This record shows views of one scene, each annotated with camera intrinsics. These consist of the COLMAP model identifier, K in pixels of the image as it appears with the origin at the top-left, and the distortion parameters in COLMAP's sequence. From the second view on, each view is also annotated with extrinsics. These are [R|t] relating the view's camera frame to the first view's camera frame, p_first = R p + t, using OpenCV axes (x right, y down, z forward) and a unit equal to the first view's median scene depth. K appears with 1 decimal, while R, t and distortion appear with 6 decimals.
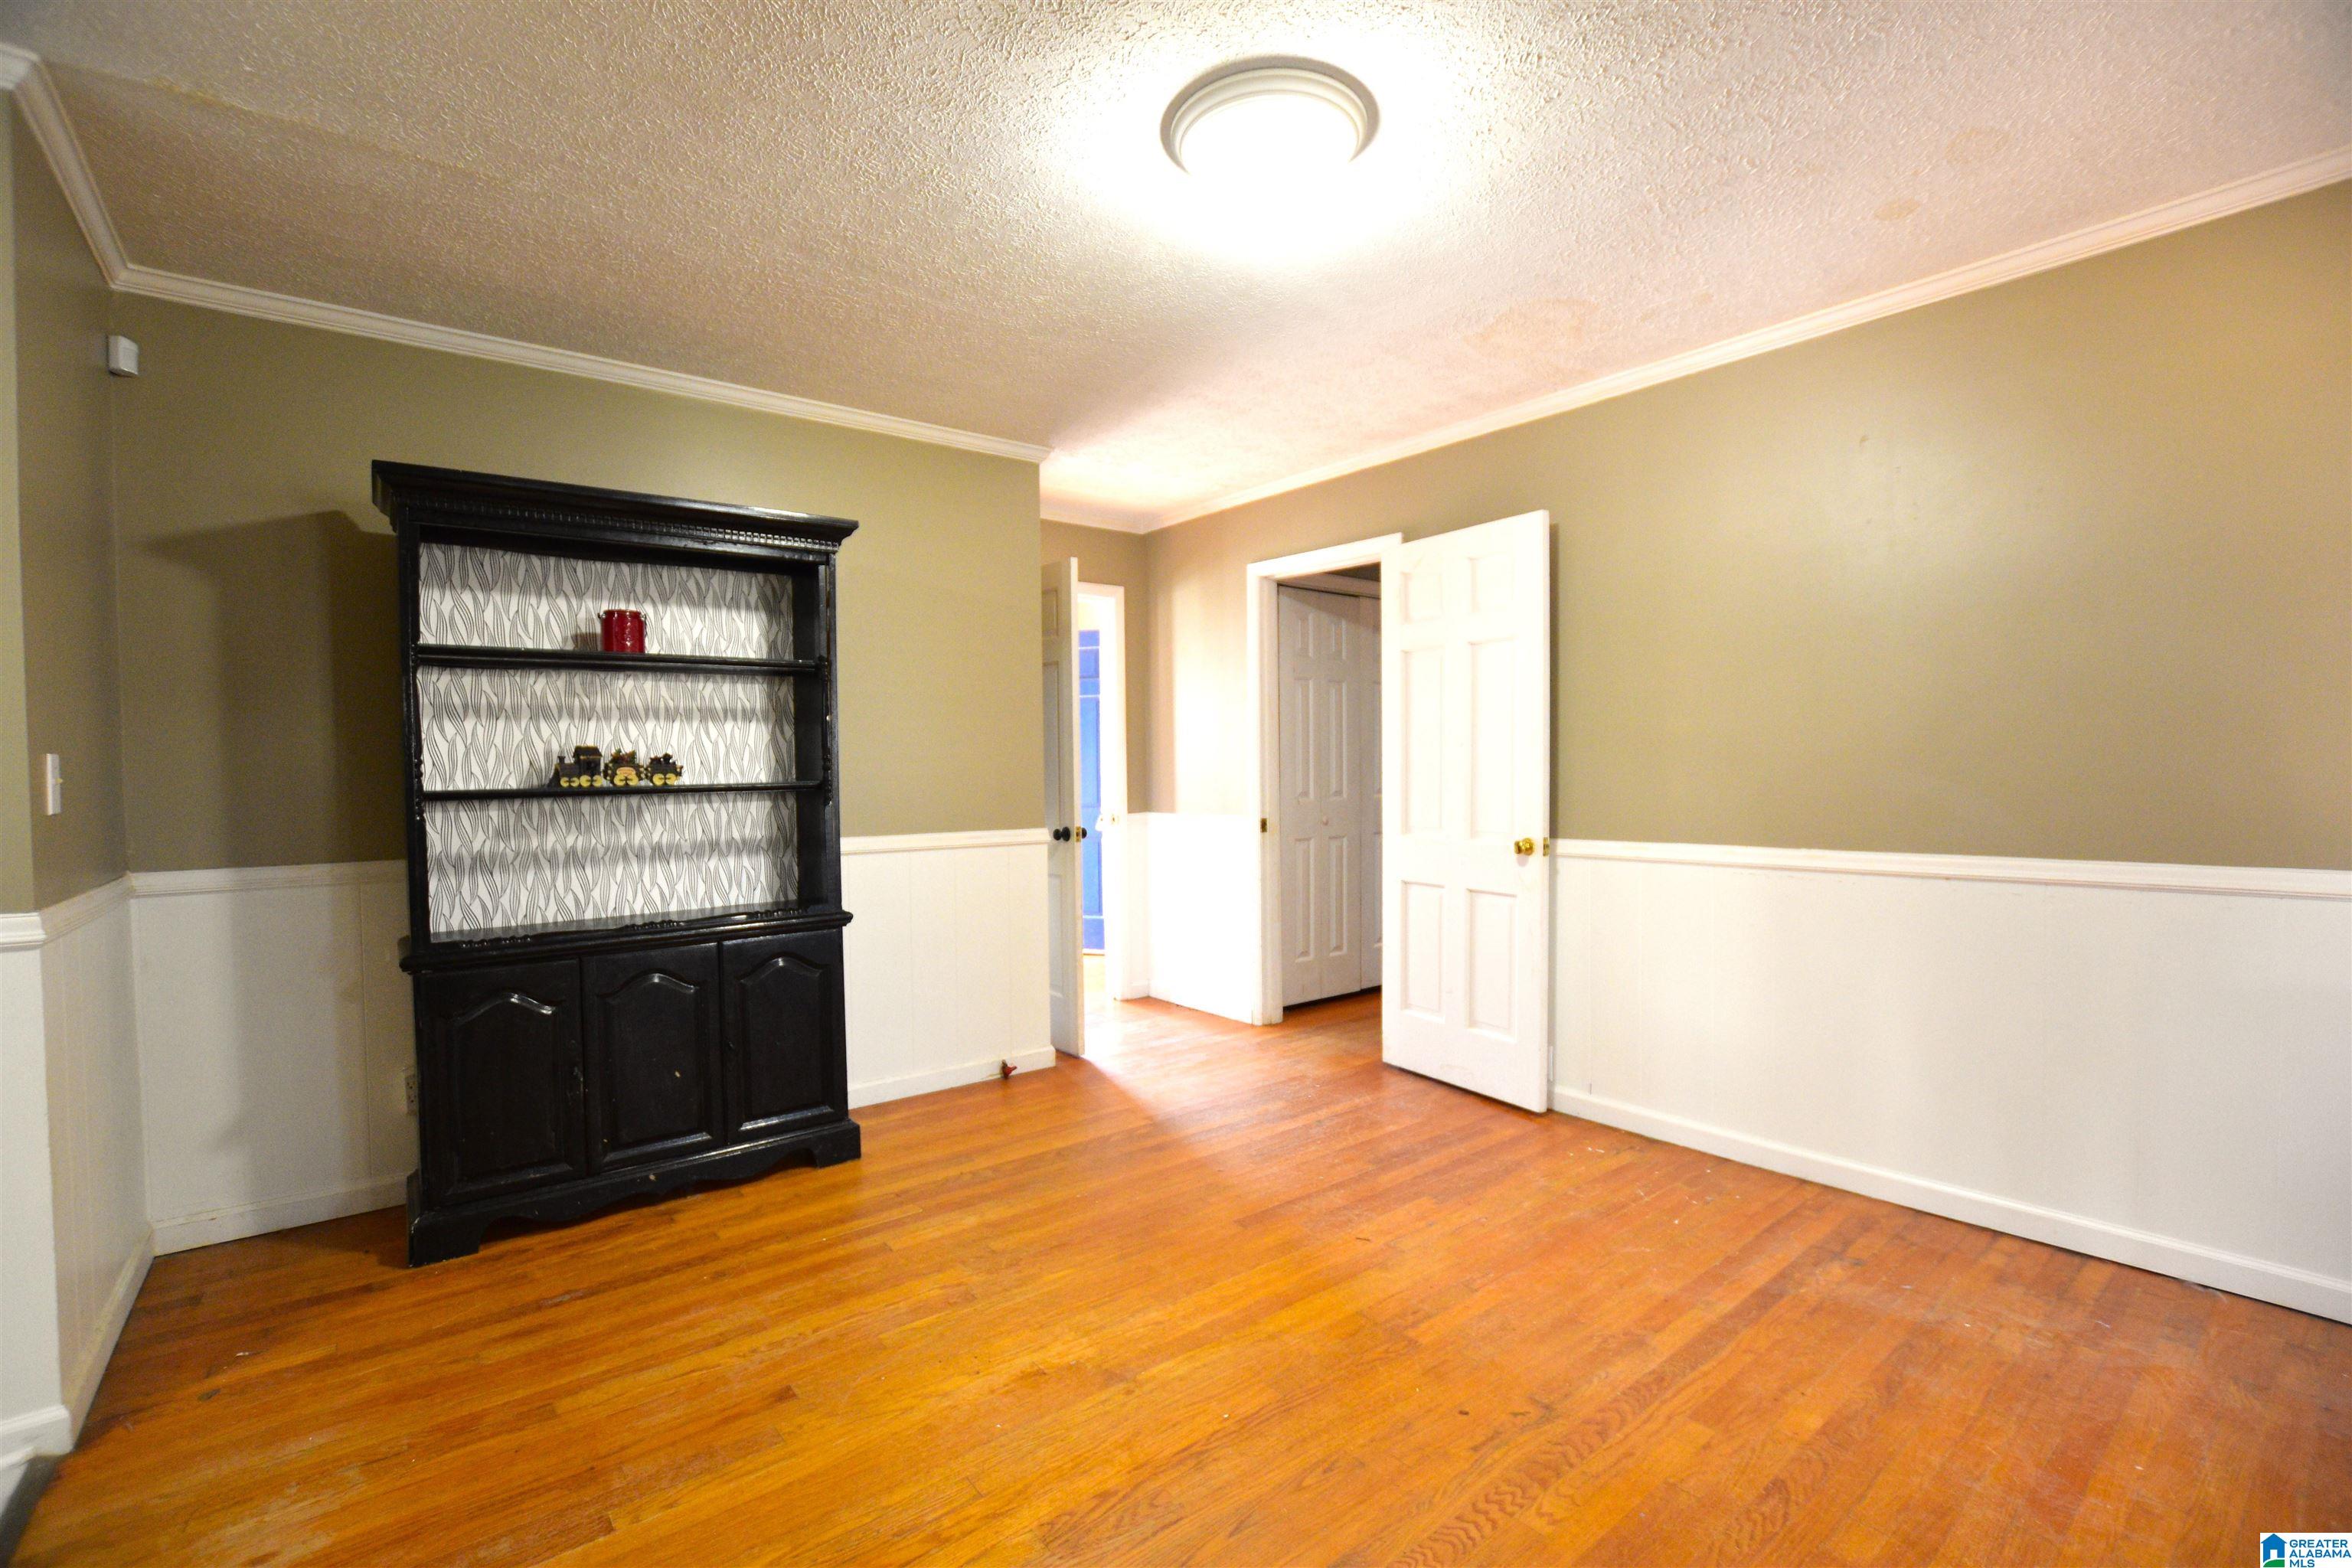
lens RADIAL K [[1055.2, 0, 1184.1], [0, 1055.2, 791.5], [0, 0, 1]] dist [-0.037696, 0.010784]
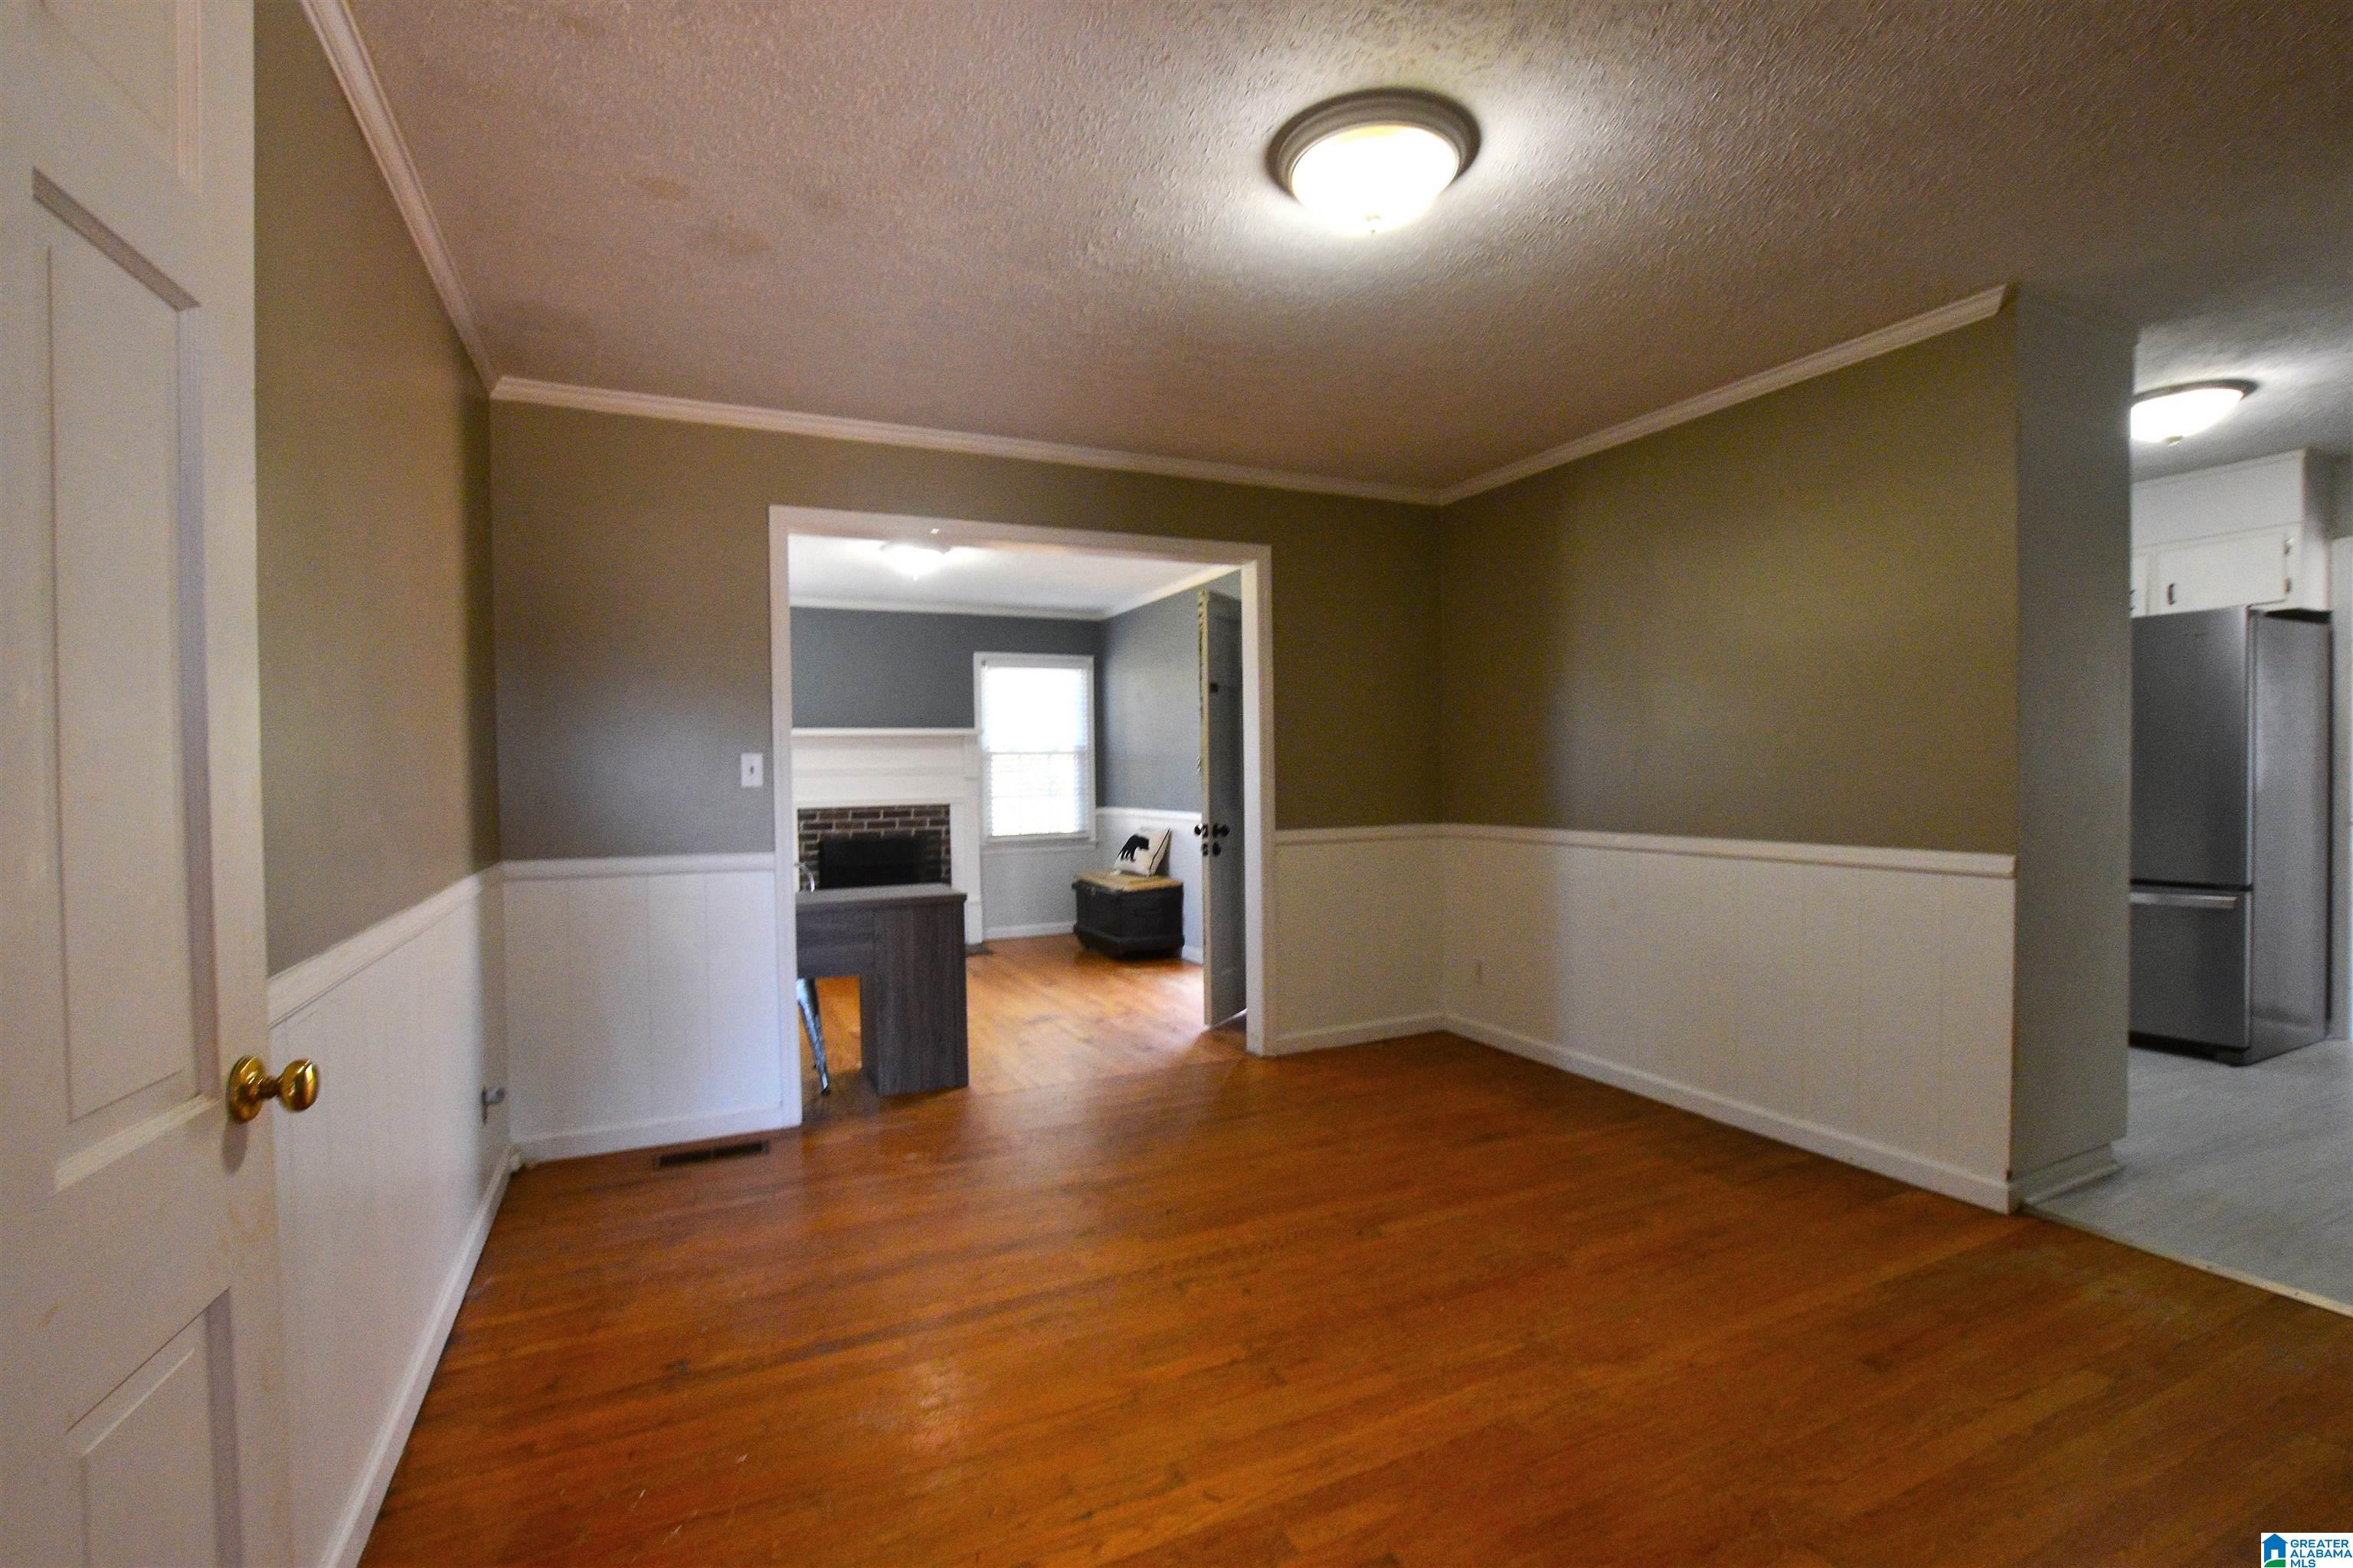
lens RADIAL K [[1055.7, 0, 1184.7], [0, 1055.7, 791.5], [0, 0, 1]] dist [-0.037696, 0.010784]
pose [[-0.971663, 0.019509, 0.235565, 0.028798], [0.032273, 0.998205, 0.050453, -0.060377], [-0.234157, 0.056625, -0.970548, 1.977275]]
